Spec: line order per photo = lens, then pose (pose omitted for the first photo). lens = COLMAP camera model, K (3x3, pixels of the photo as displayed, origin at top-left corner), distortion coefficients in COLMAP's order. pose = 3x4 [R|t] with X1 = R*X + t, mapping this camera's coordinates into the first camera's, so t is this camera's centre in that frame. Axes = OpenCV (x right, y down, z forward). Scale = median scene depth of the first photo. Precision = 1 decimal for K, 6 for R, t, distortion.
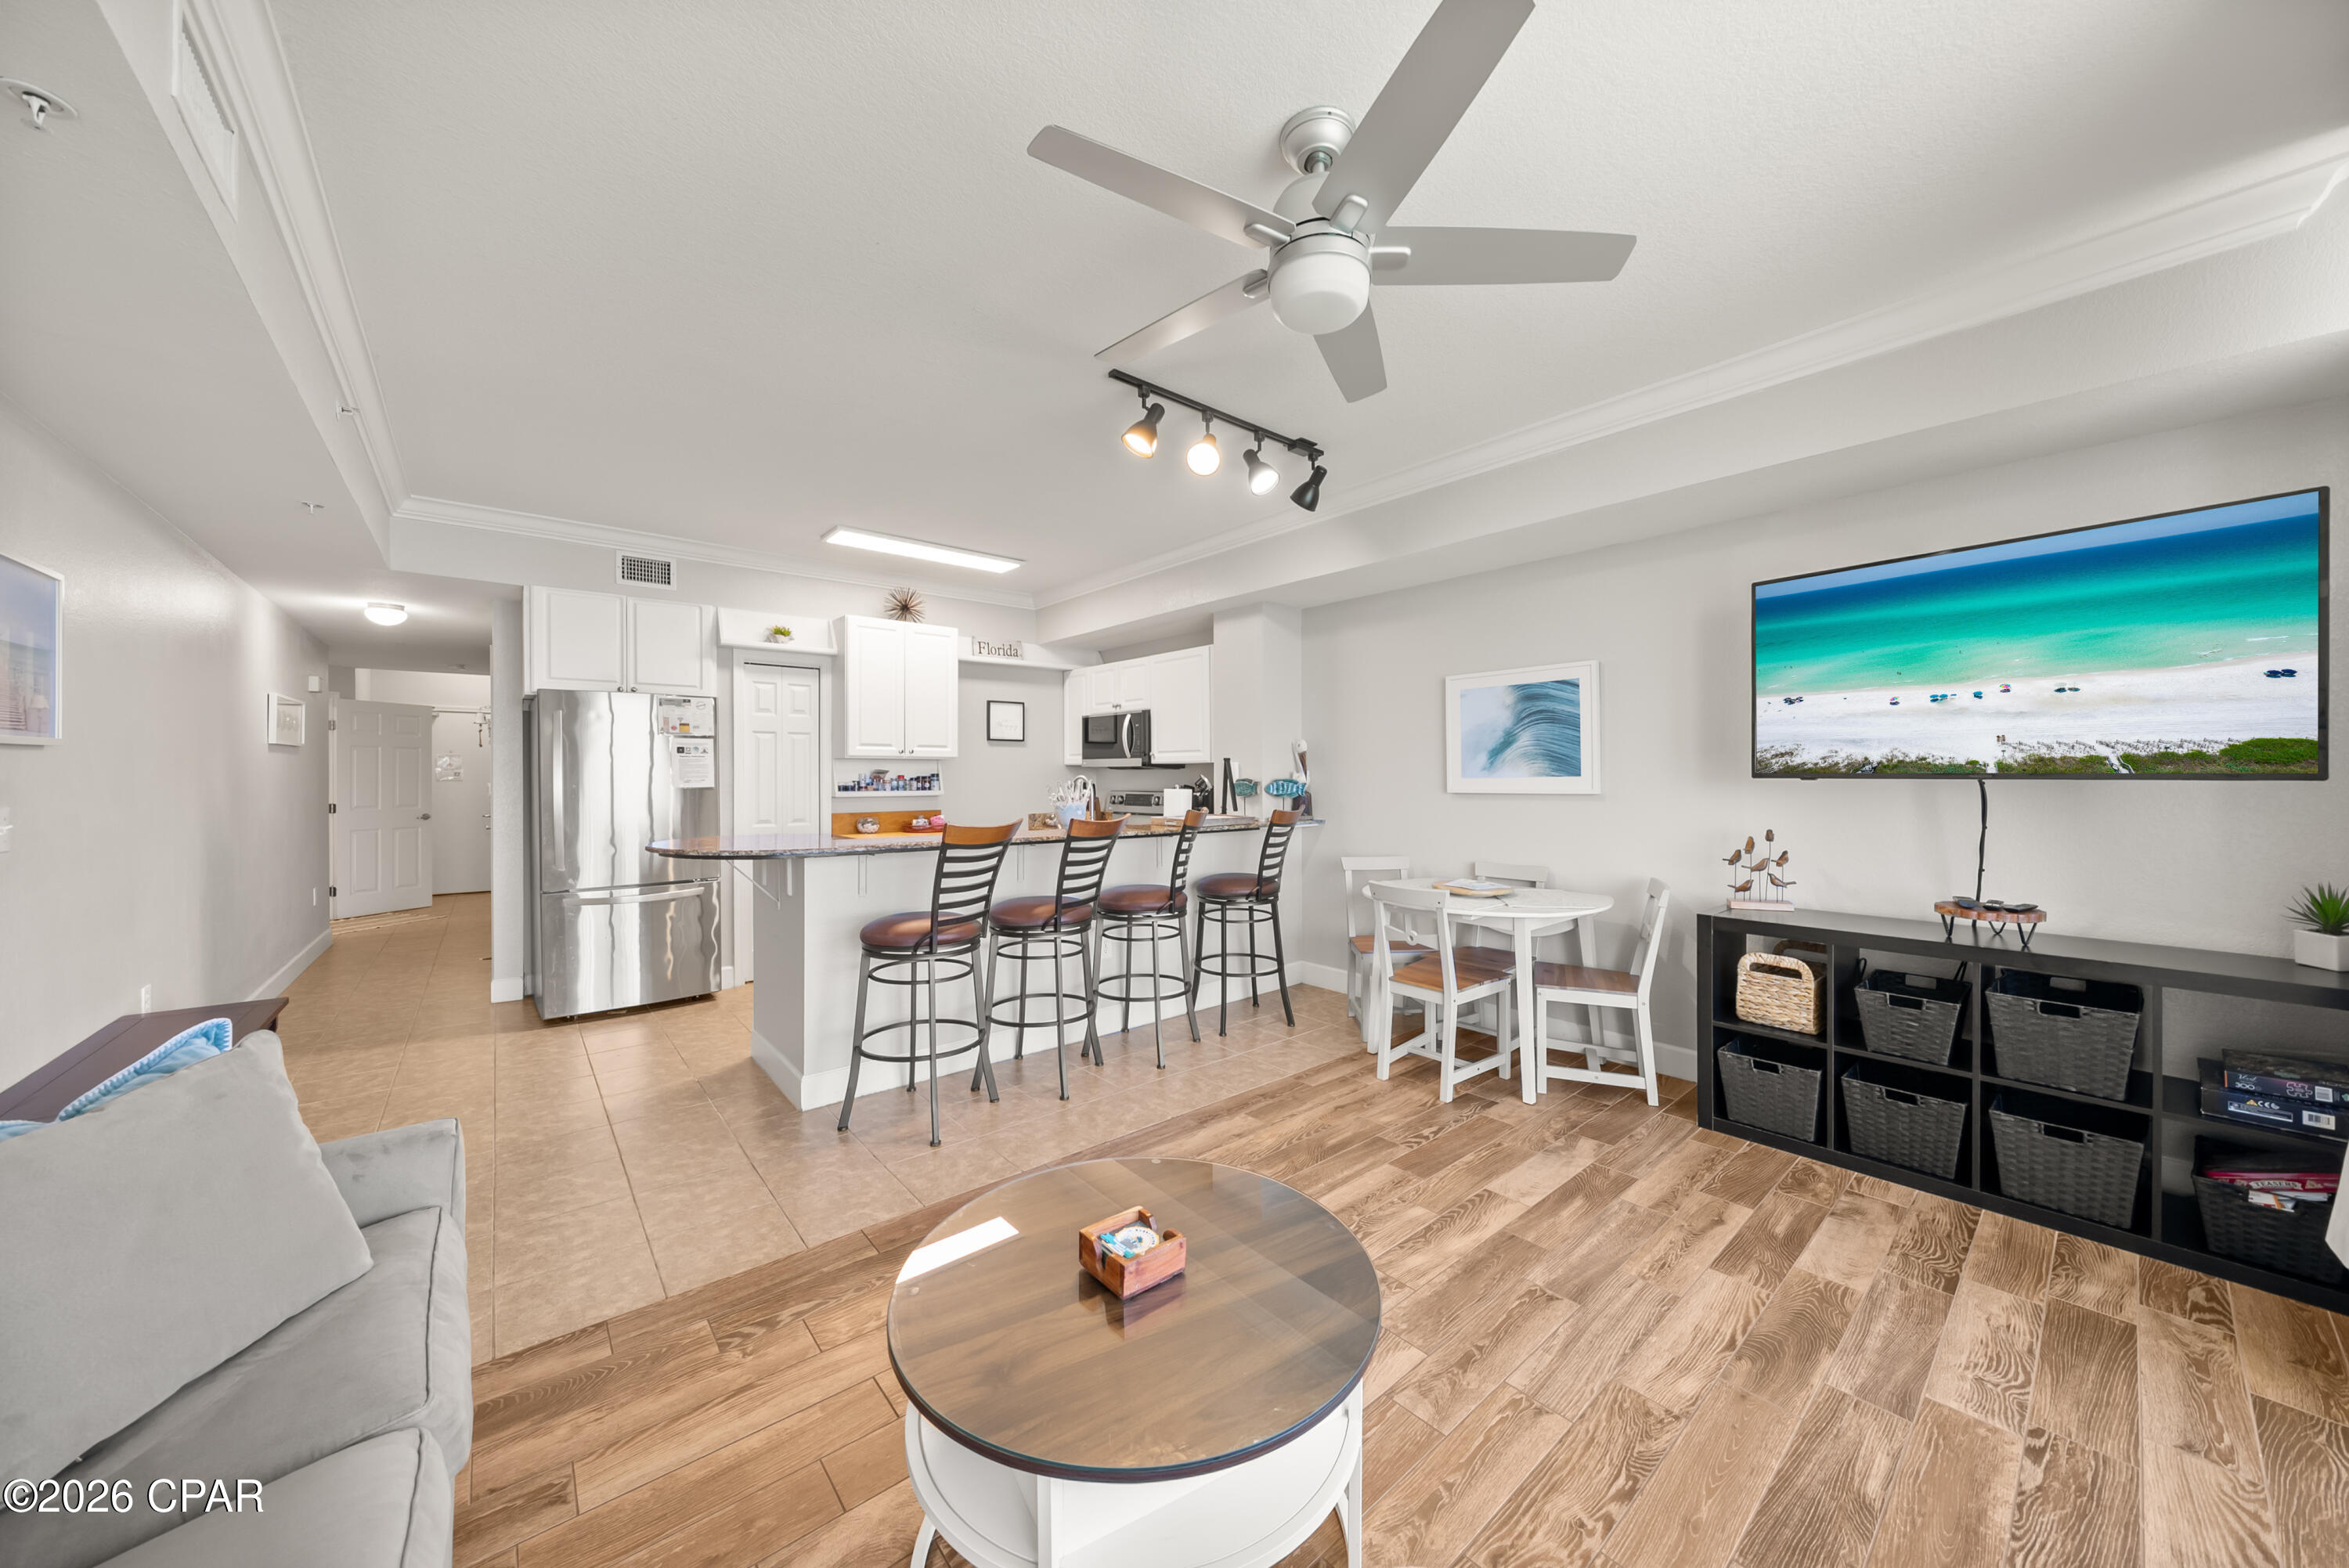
lens RADIAL K [[811.6, 0, 1186.1], [0, 811.6, 773.4], [0, 0, 1]] dist [-0.002259, 0.000355]
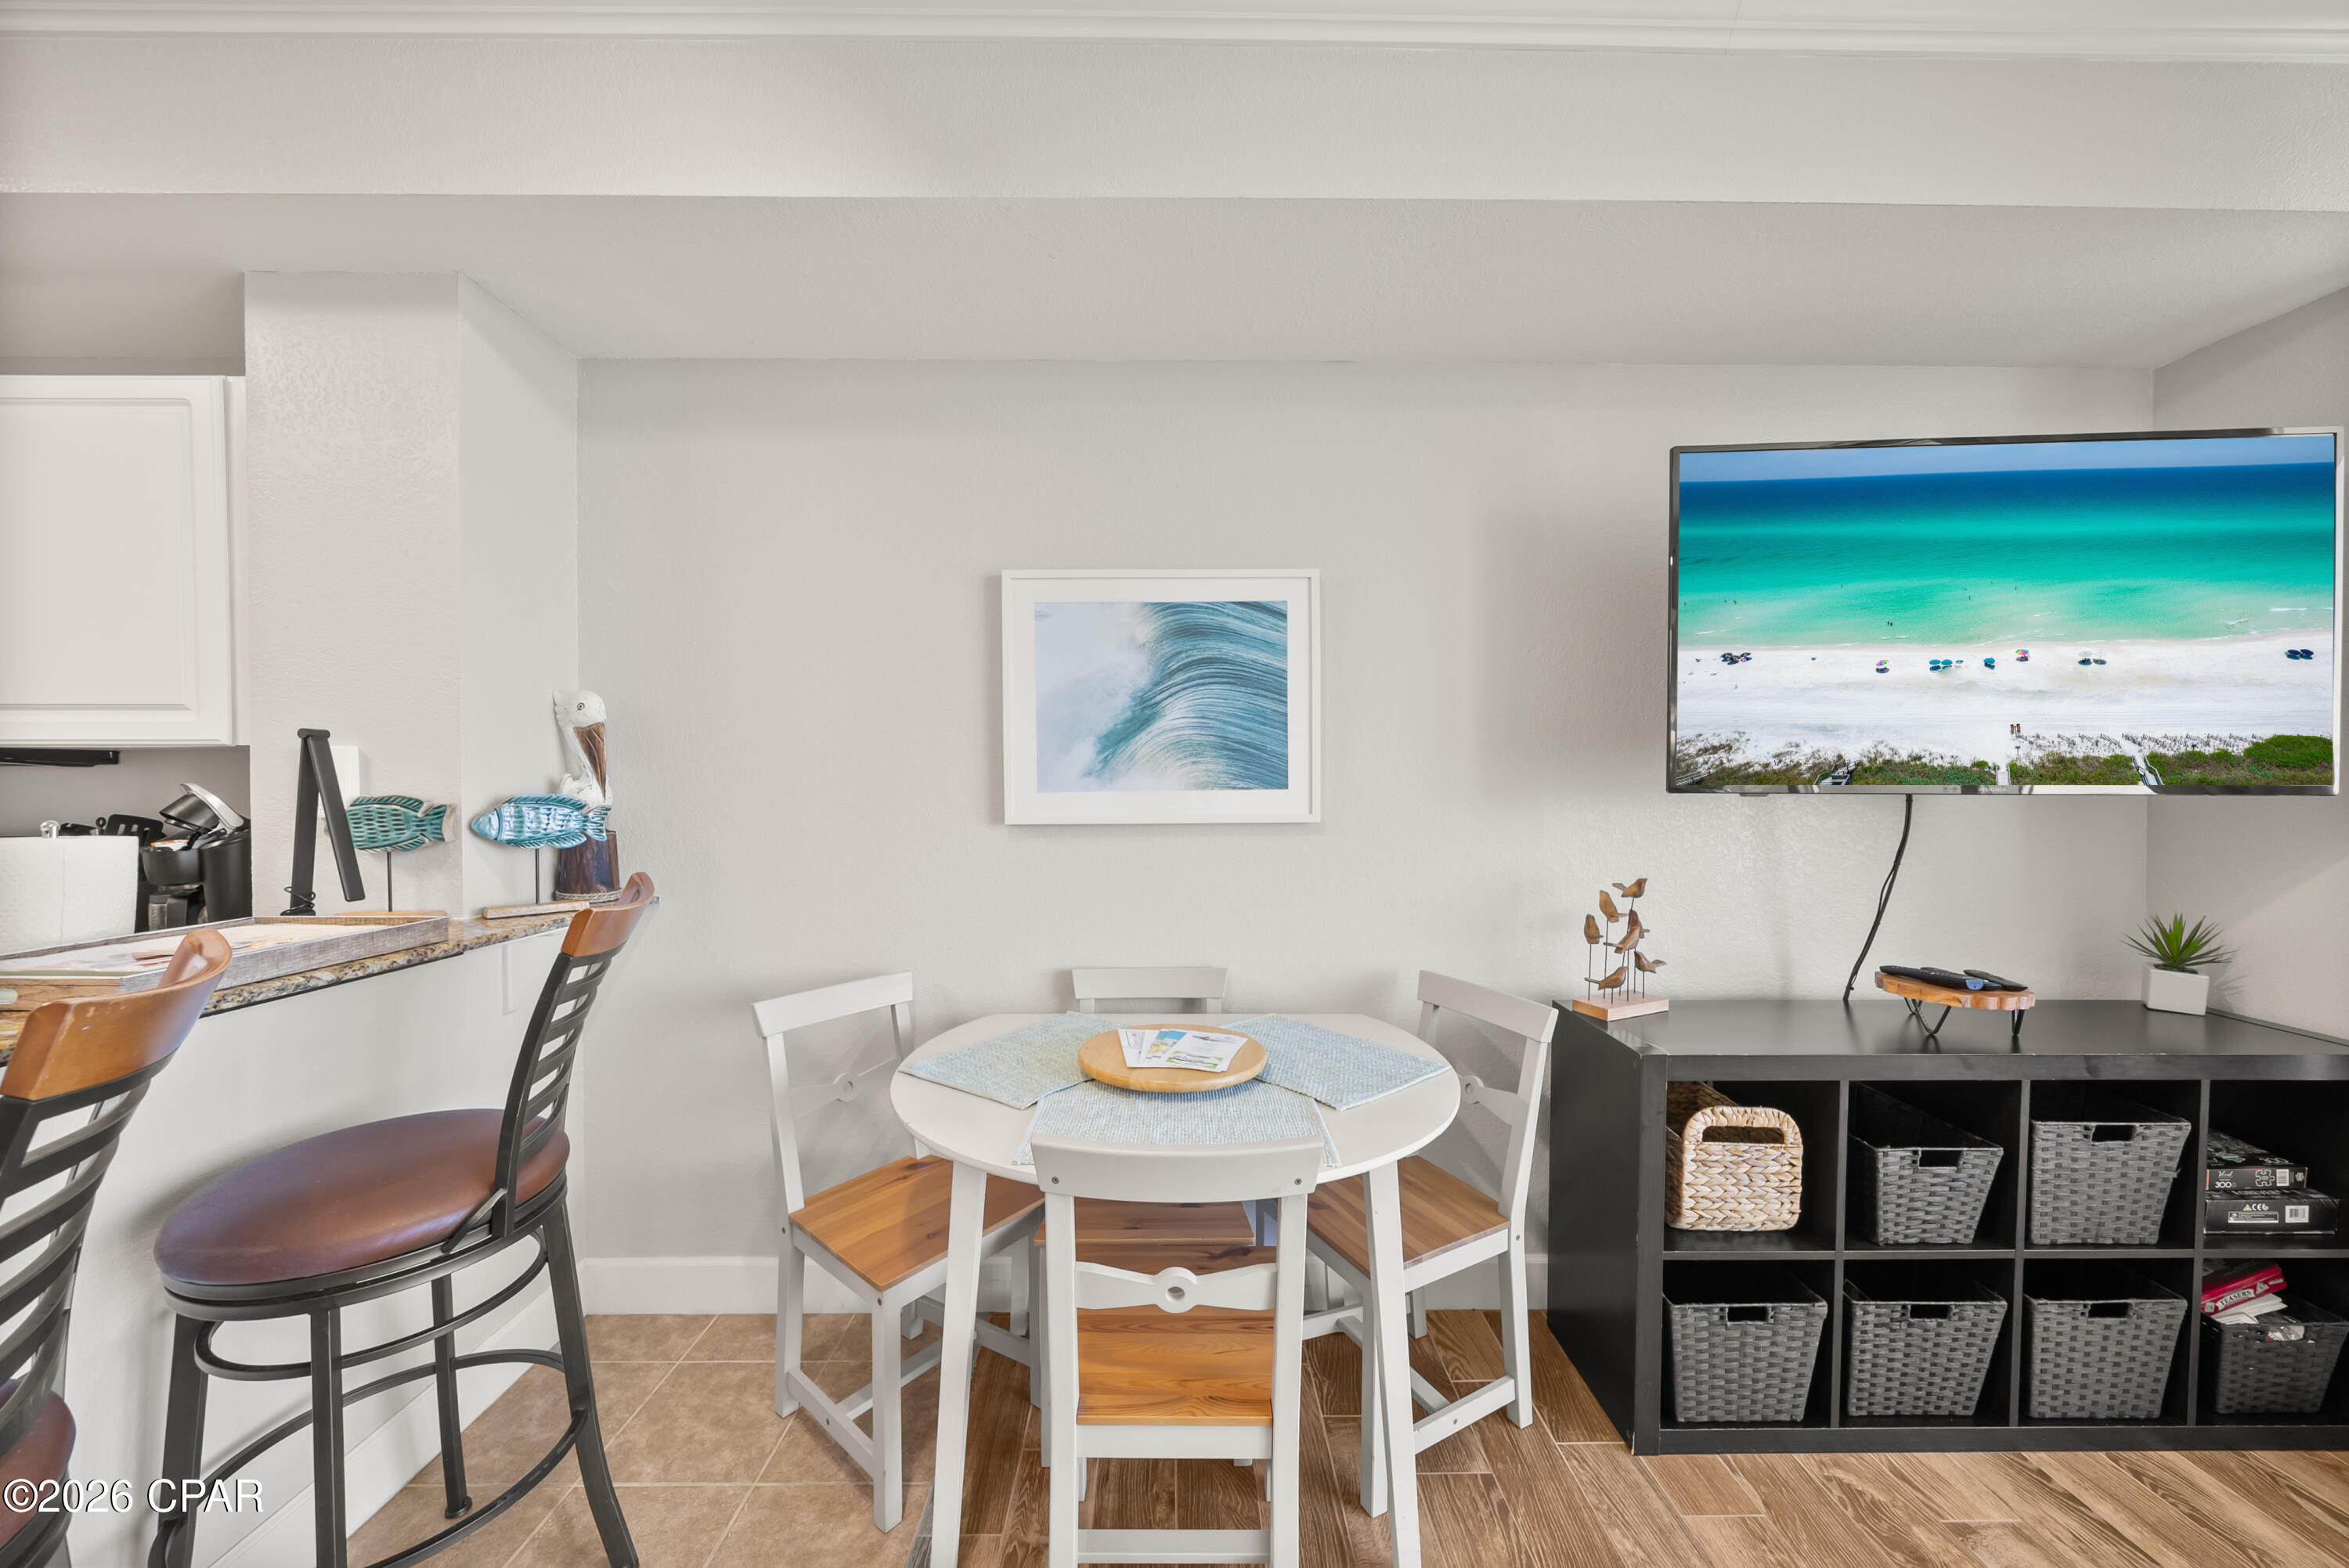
lens RADIAL K [[848.3, 0, 1173.1], [0, 848.3, 801.4], [0, 0, 1]] dist [-0.004658, -0.000442]
pose [[0.646340, -0.009593, 0.762989, 0.020842], [-0.001730, 0.999900, 0.014038, 0.004287], [-0.763048, -0.010393, 0.646259, 0.692486]]
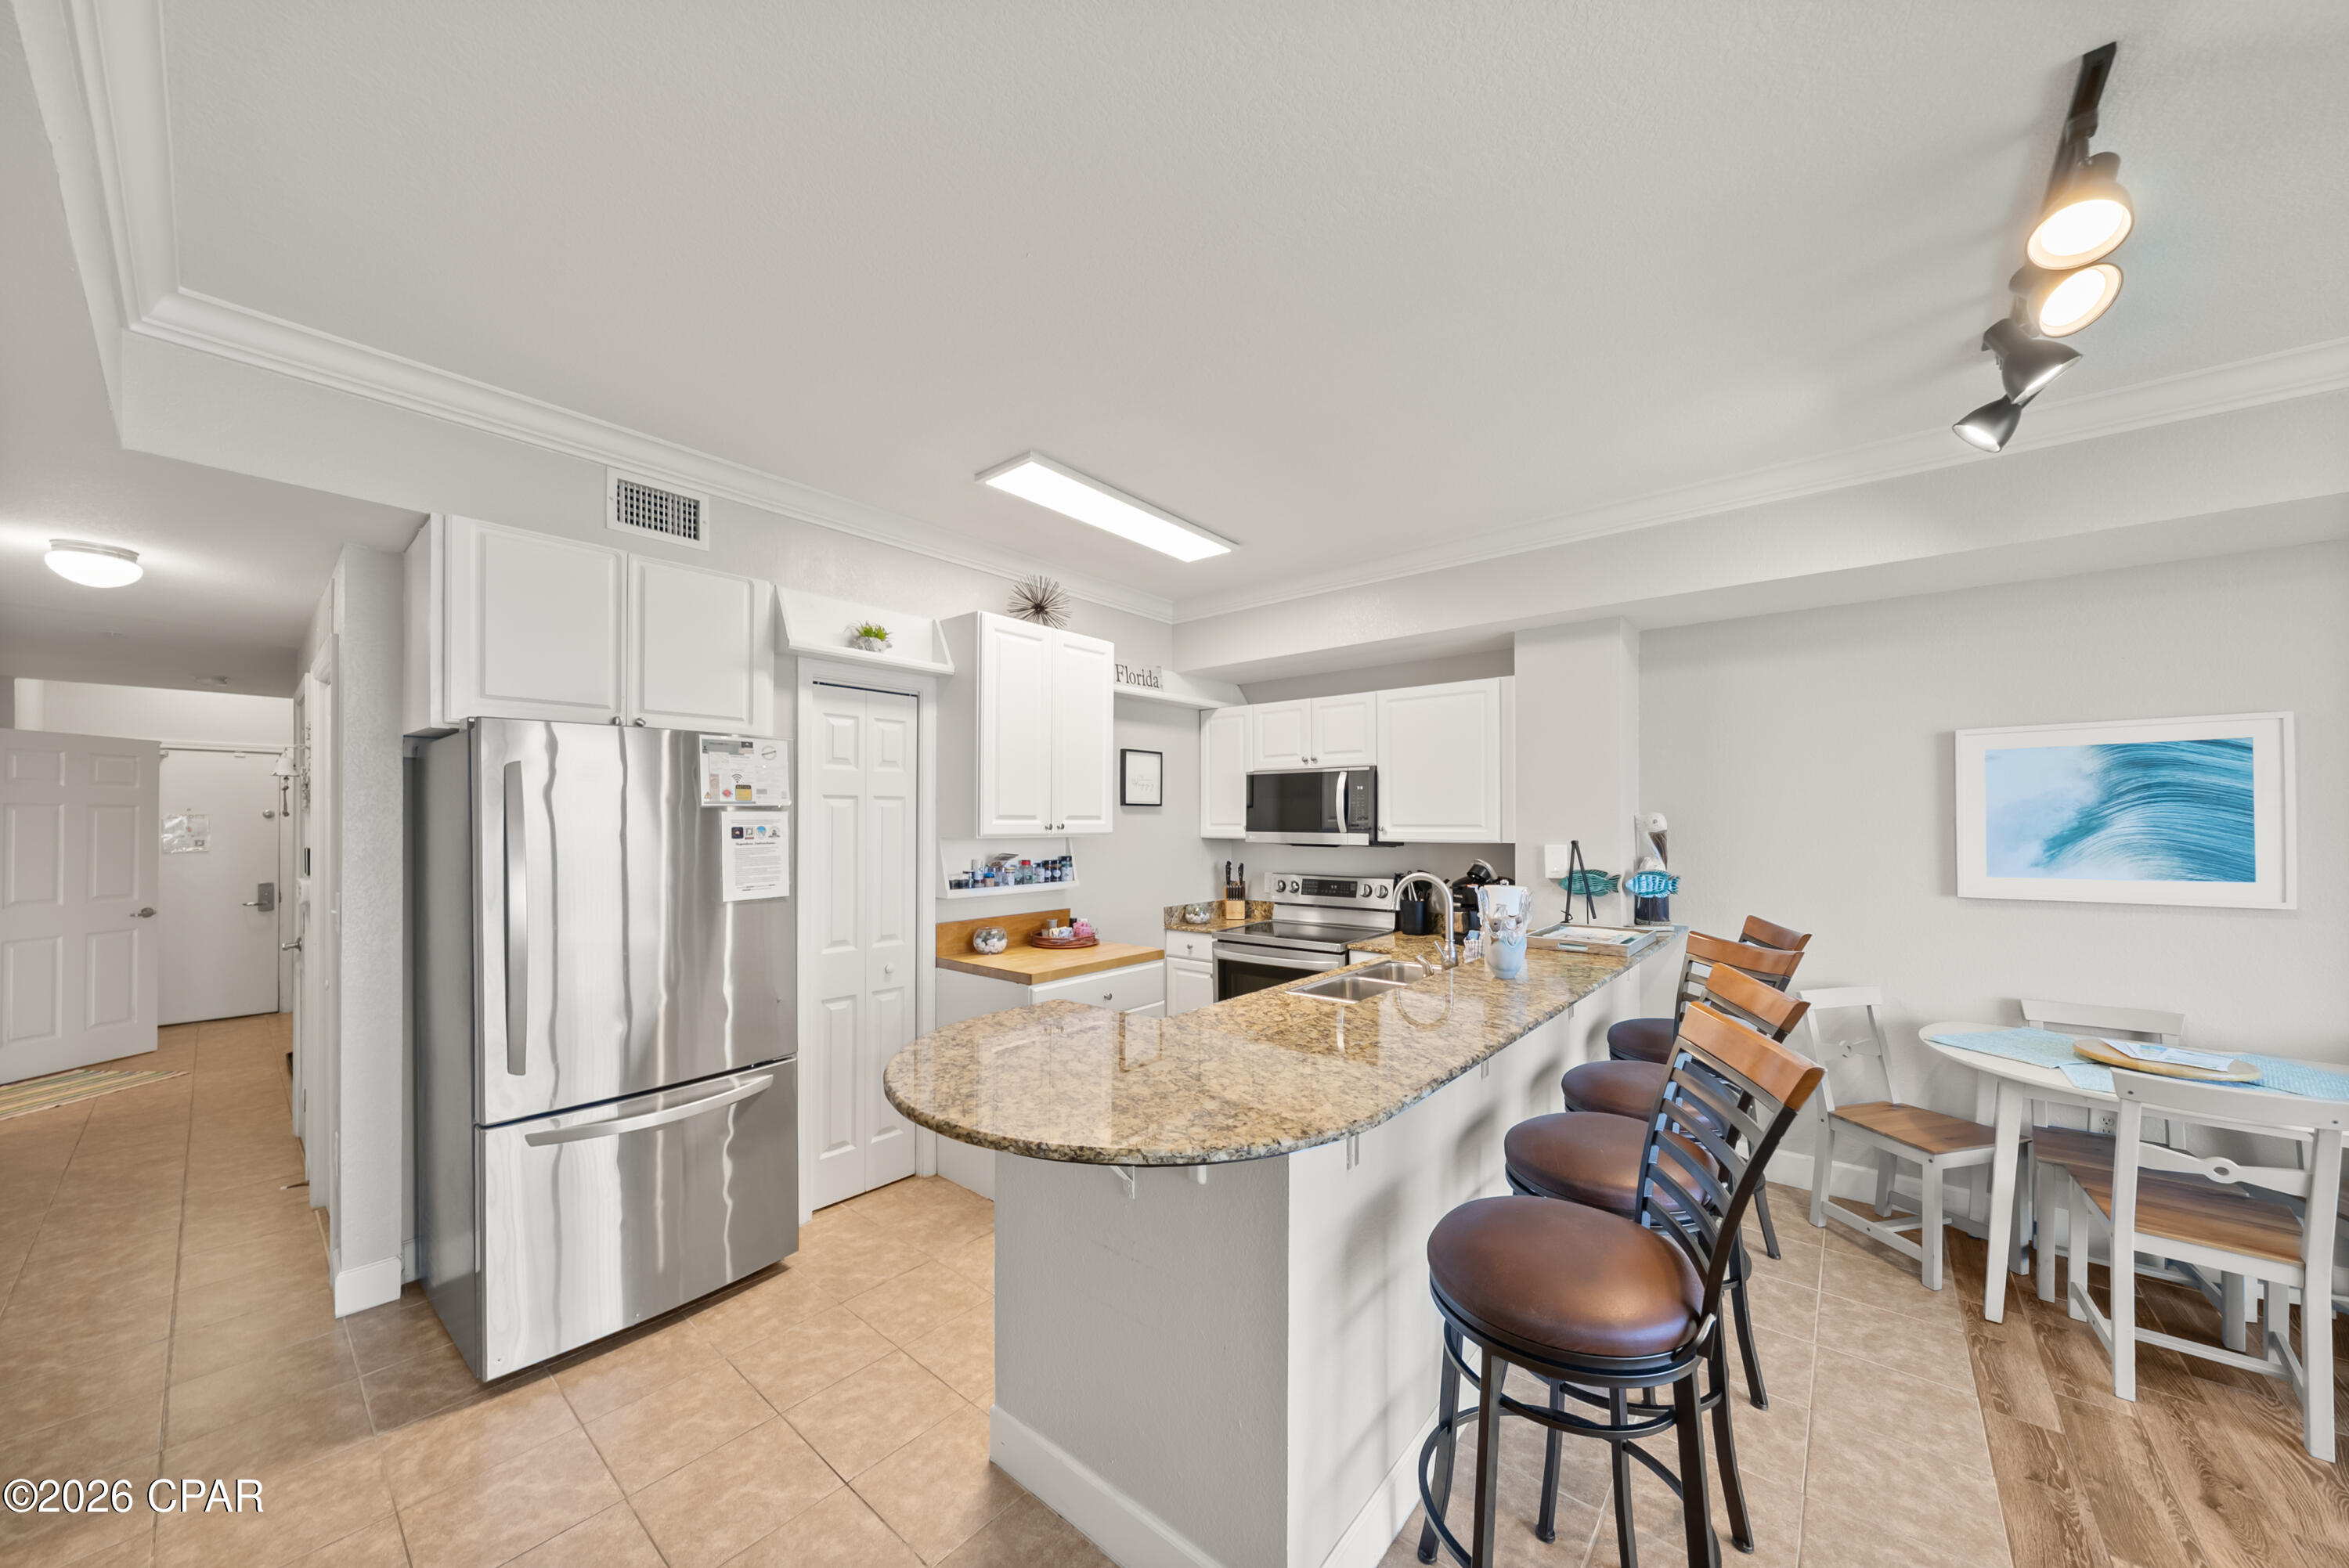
lens RADIAL K [[811.6, 0, 1187.6], [0, 811.6, 816.7], [0, 0, 1]] dist [-0.002259, 0.000355]
pose [[0.985443, 0.003612, 0.169965, -0.497742], [-0.002467, 0.999973, -0.006946, -0.043036], [-0.169986, 0.006425, 0.985426, 0.479867]]
